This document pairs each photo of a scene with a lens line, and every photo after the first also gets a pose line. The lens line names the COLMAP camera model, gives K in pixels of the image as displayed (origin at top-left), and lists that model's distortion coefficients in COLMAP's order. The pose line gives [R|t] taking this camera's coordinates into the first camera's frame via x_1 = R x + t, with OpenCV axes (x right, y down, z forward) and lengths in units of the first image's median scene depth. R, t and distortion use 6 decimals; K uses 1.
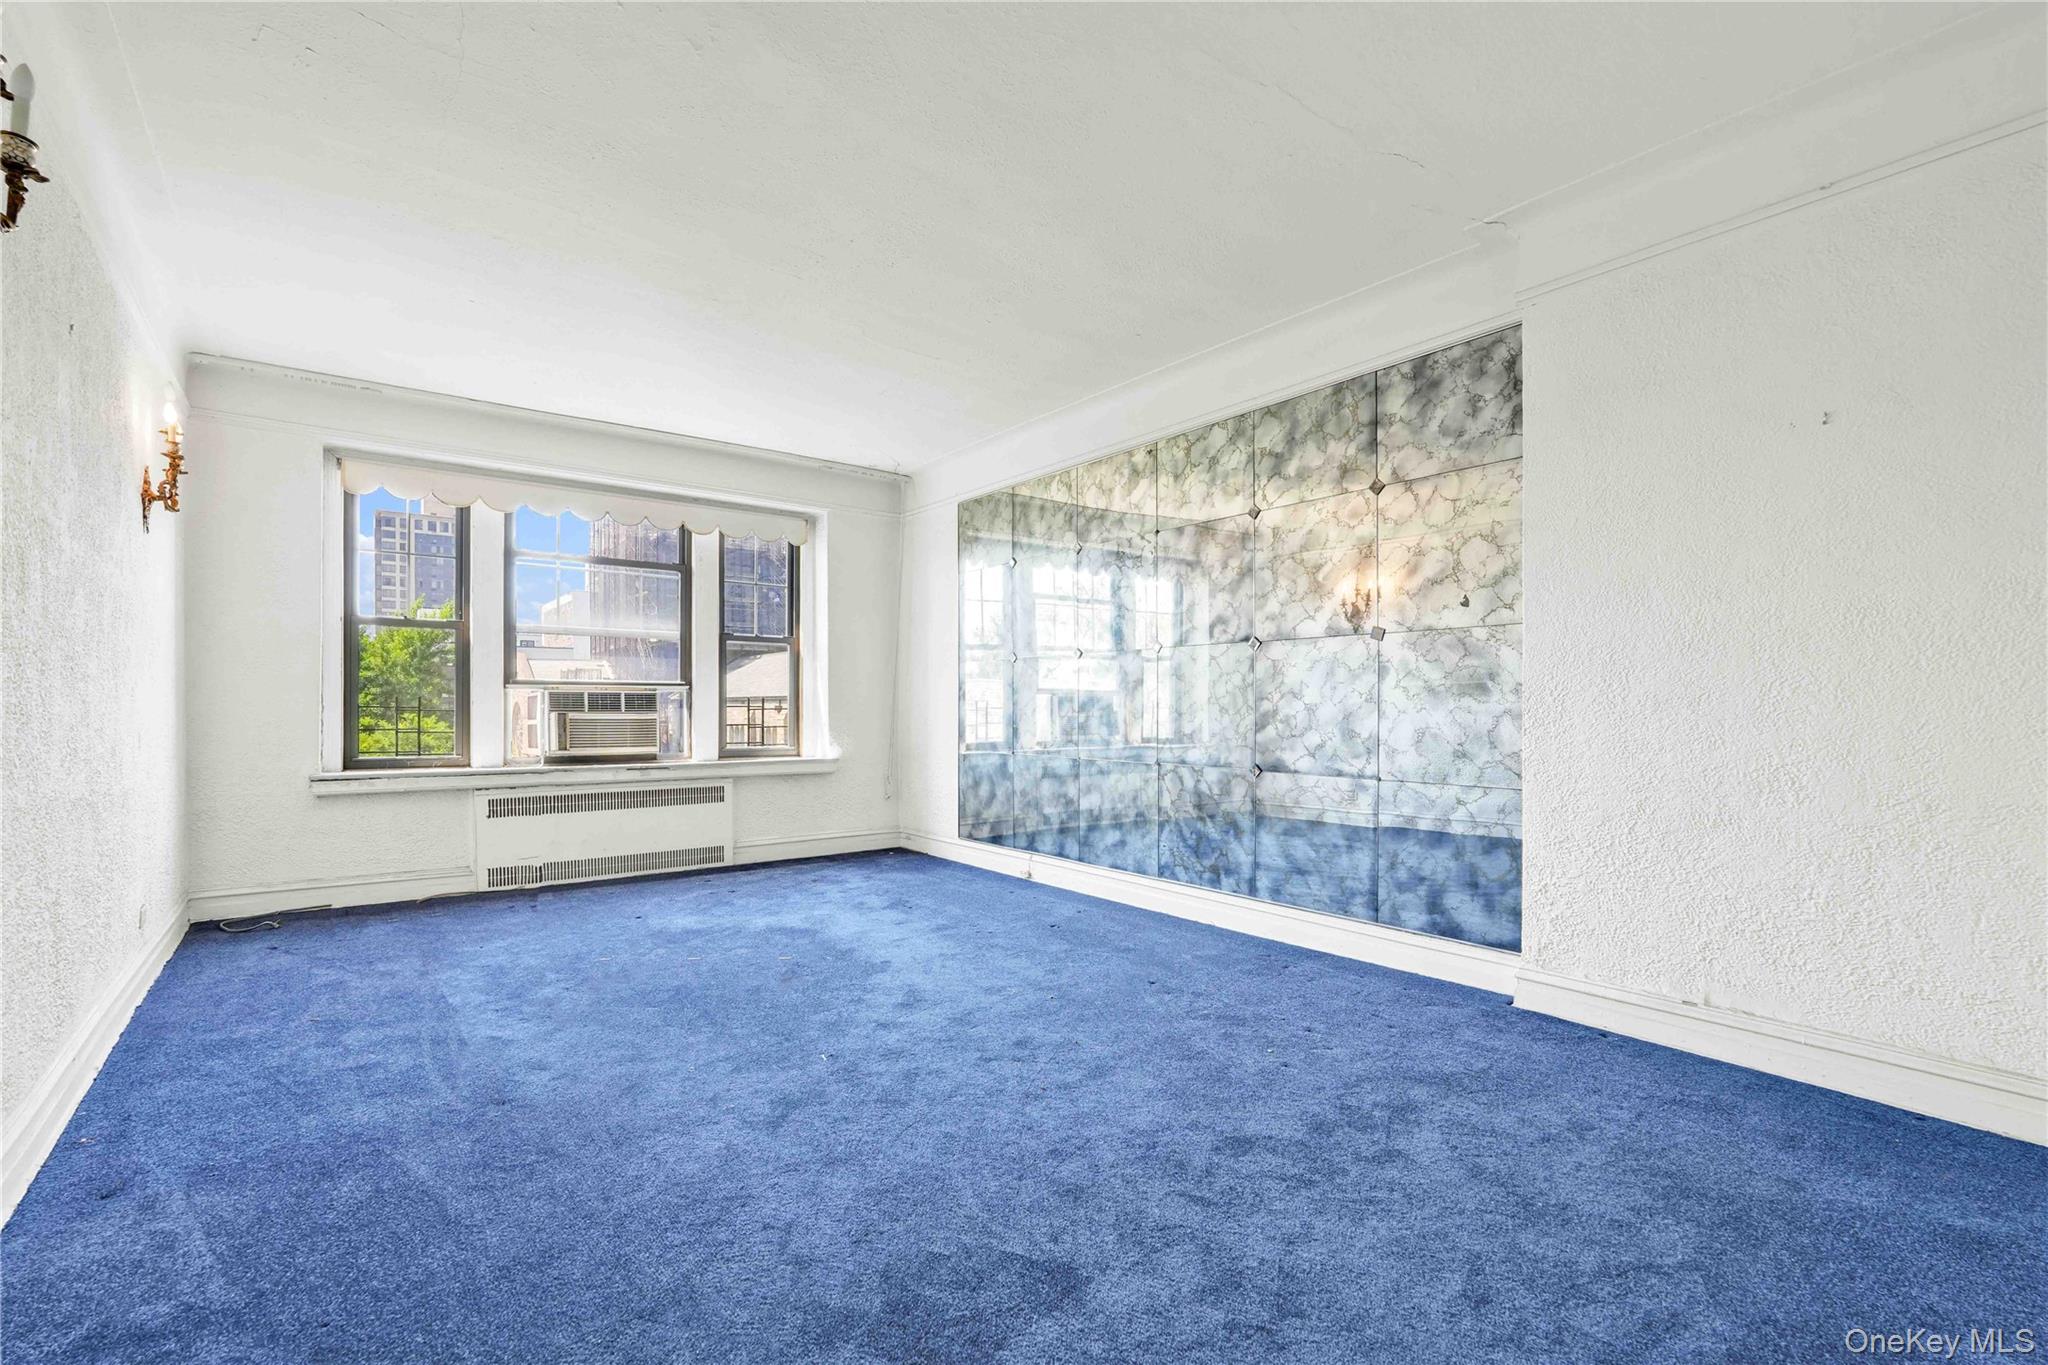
lens RADIAL K [[898.8, 0, 1021.8], [0, 898.8, 685.3], [0, 0, 1]] dist [-0.019900, 0.009636]
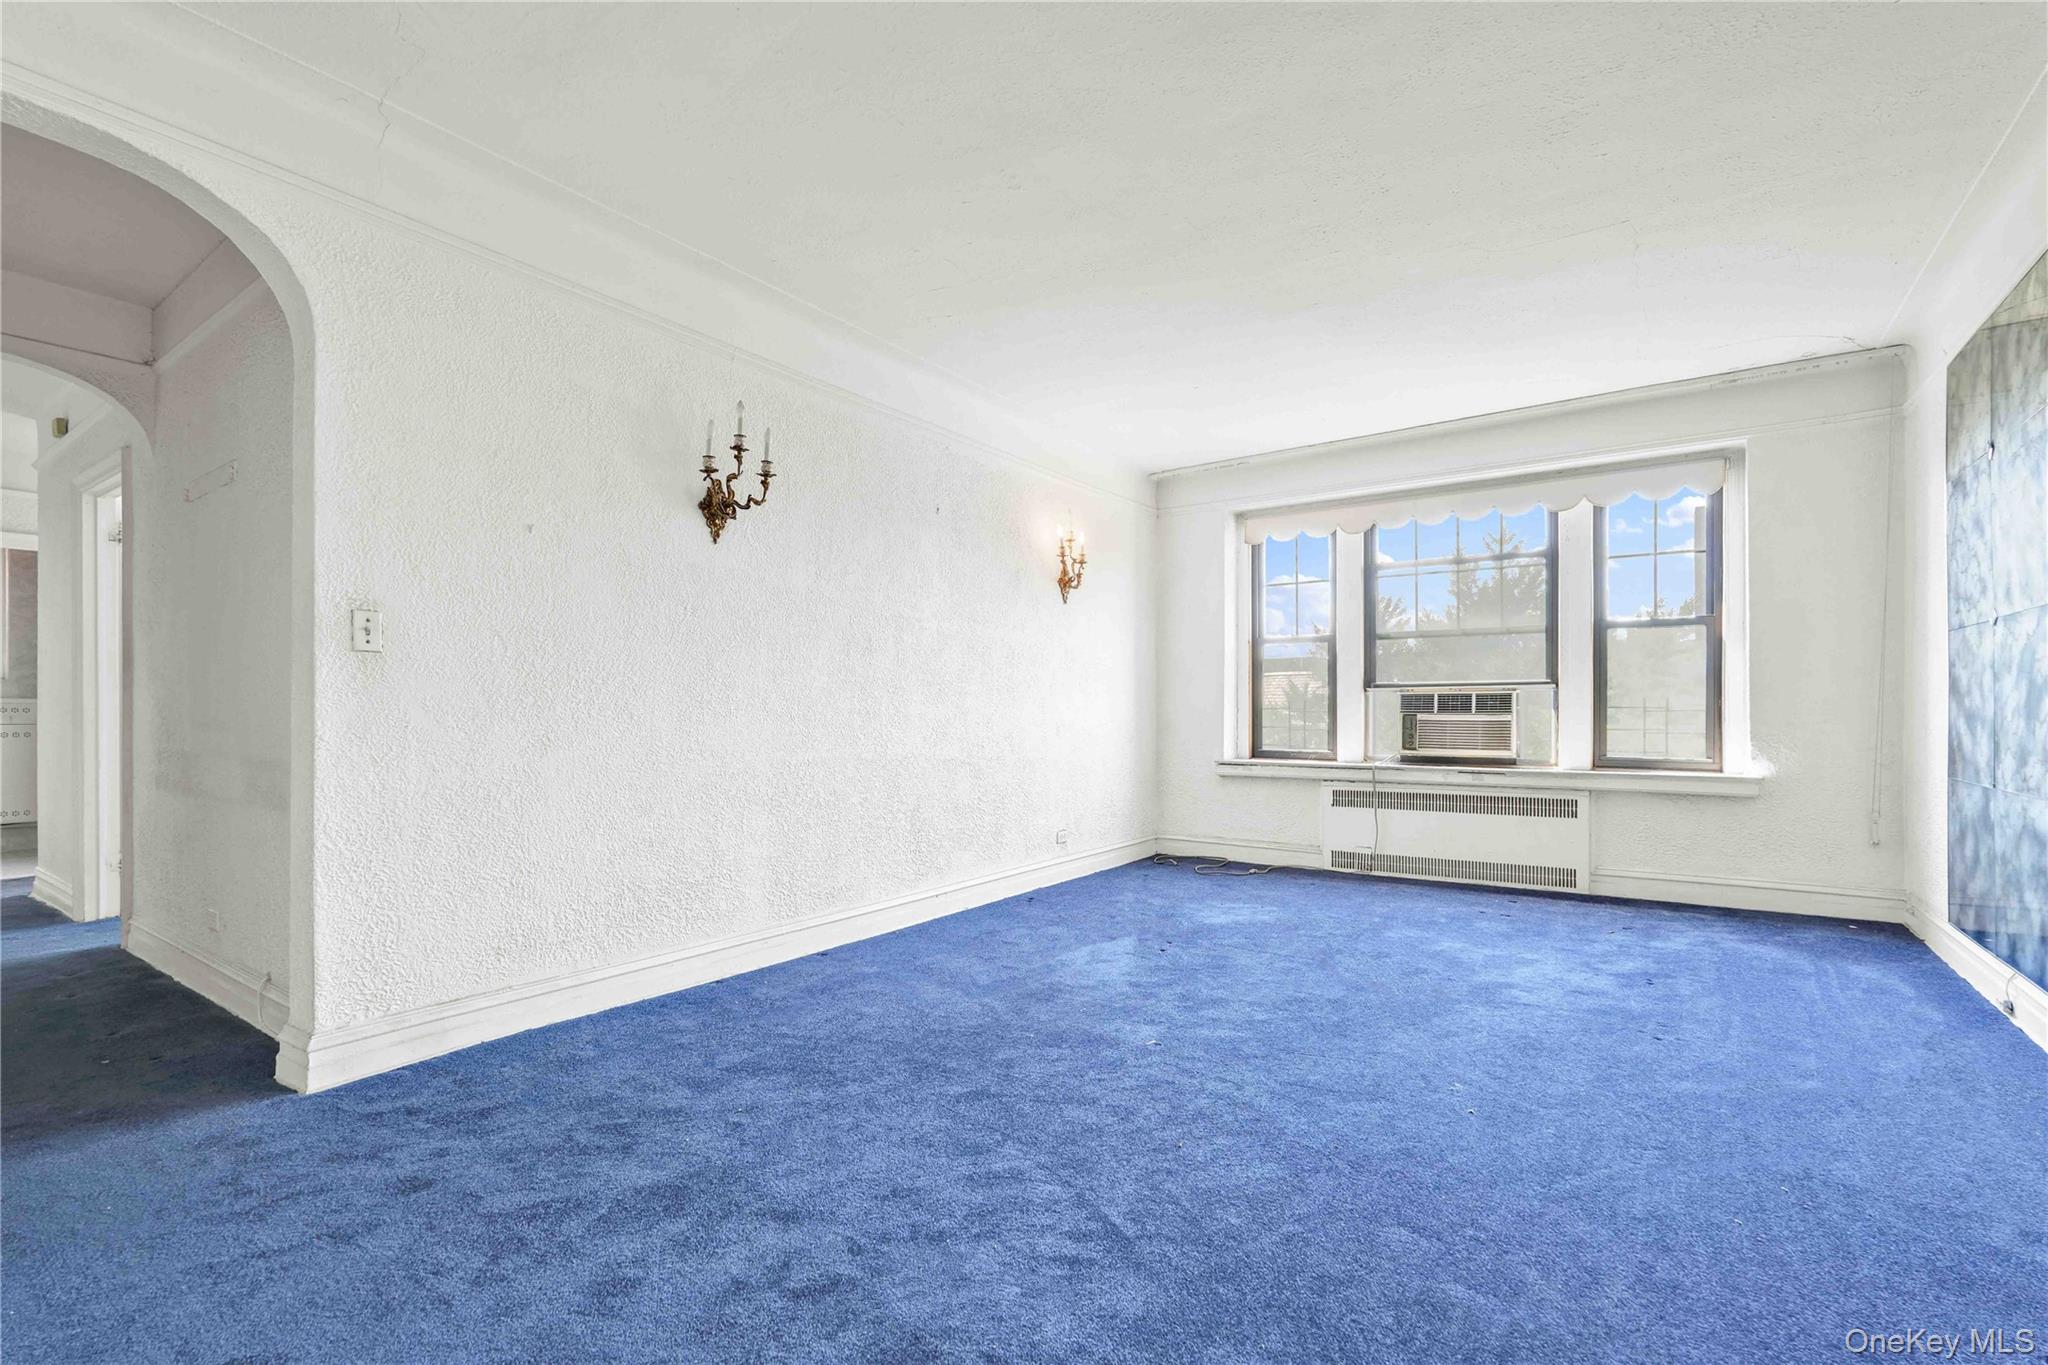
lens RADIAL K [[898.8, 0, 1021.8], [0, 898.8, 685.3], [0, 0, 1]] dist [-0.019900, 0.009636]
pose [[0.303496, -0.027972, -0.952422, 0.329508], [0.027197, 0.999416, -0.020686, 0.006298], [0.952444, -0.019625, 0.304080, 0.242338]]
